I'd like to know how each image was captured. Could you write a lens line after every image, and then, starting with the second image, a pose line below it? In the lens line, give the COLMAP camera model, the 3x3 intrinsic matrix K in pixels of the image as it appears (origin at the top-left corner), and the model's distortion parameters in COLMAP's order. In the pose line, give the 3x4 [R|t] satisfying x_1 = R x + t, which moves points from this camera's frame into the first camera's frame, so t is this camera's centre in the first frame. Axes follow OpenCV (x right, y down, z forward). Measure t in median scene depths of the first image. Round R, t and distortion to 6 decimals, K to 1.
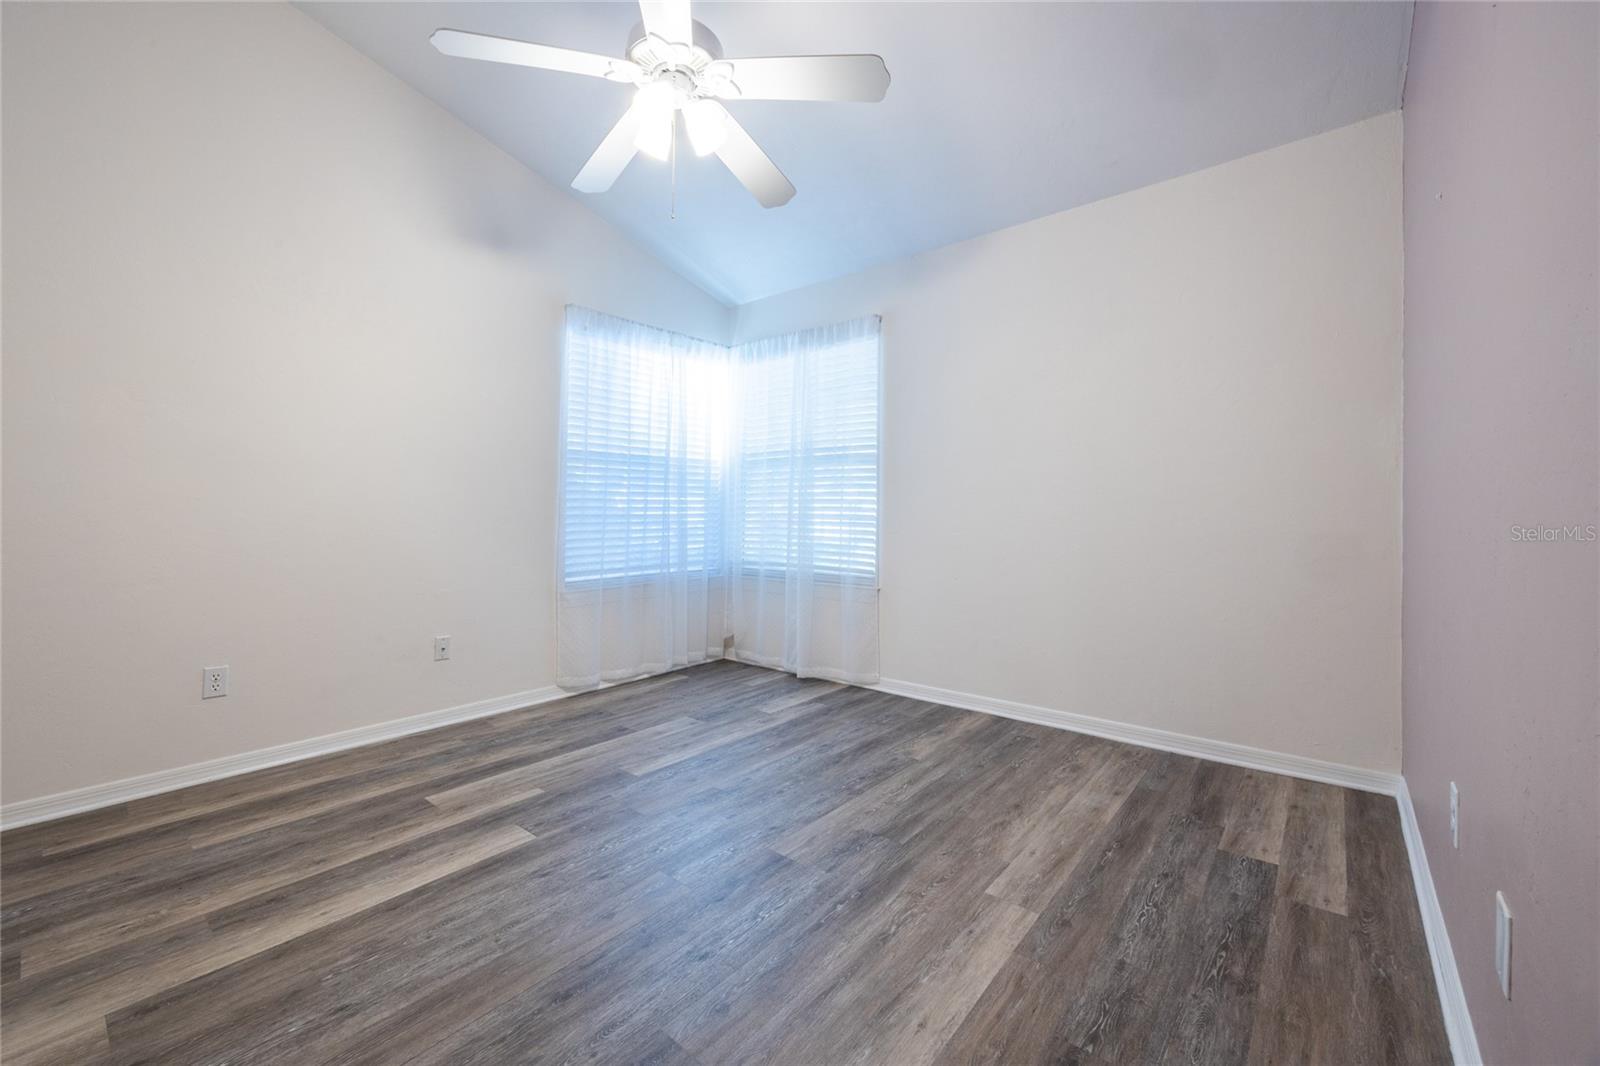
lens RADIAL K [[616.1, 0, 798.6], [0, 616.1, 521.7], [0, 0, 1]] dist [-0.000450, -0.000041]
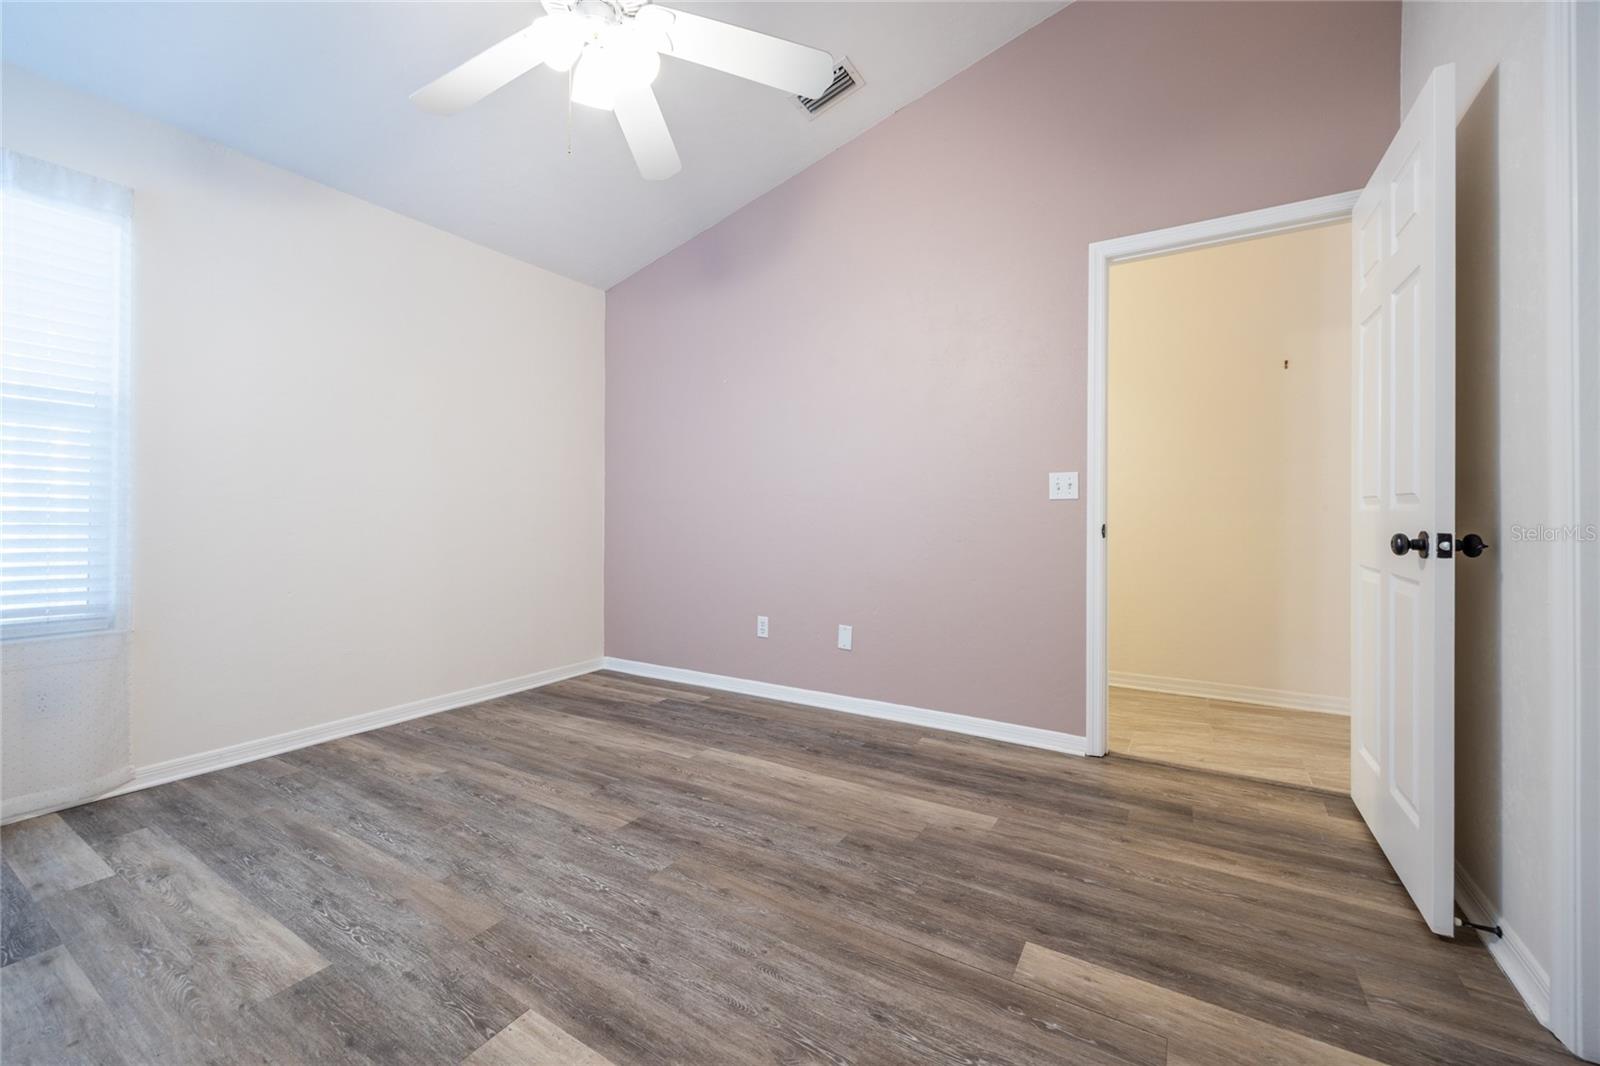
lens RADIAL K [[616.1, 0, 798.6], [0, 616.1, 521.7], [0, 0, 1]] dist [-0.000450, -0.000041]
pose [[-0.114015, -0.009899, 0.993430, -1.018364], [0.007958, 0.999909, 0.010877, 0.006016], [-0.993447, 0.009146, -0.113926, 0.747667]]
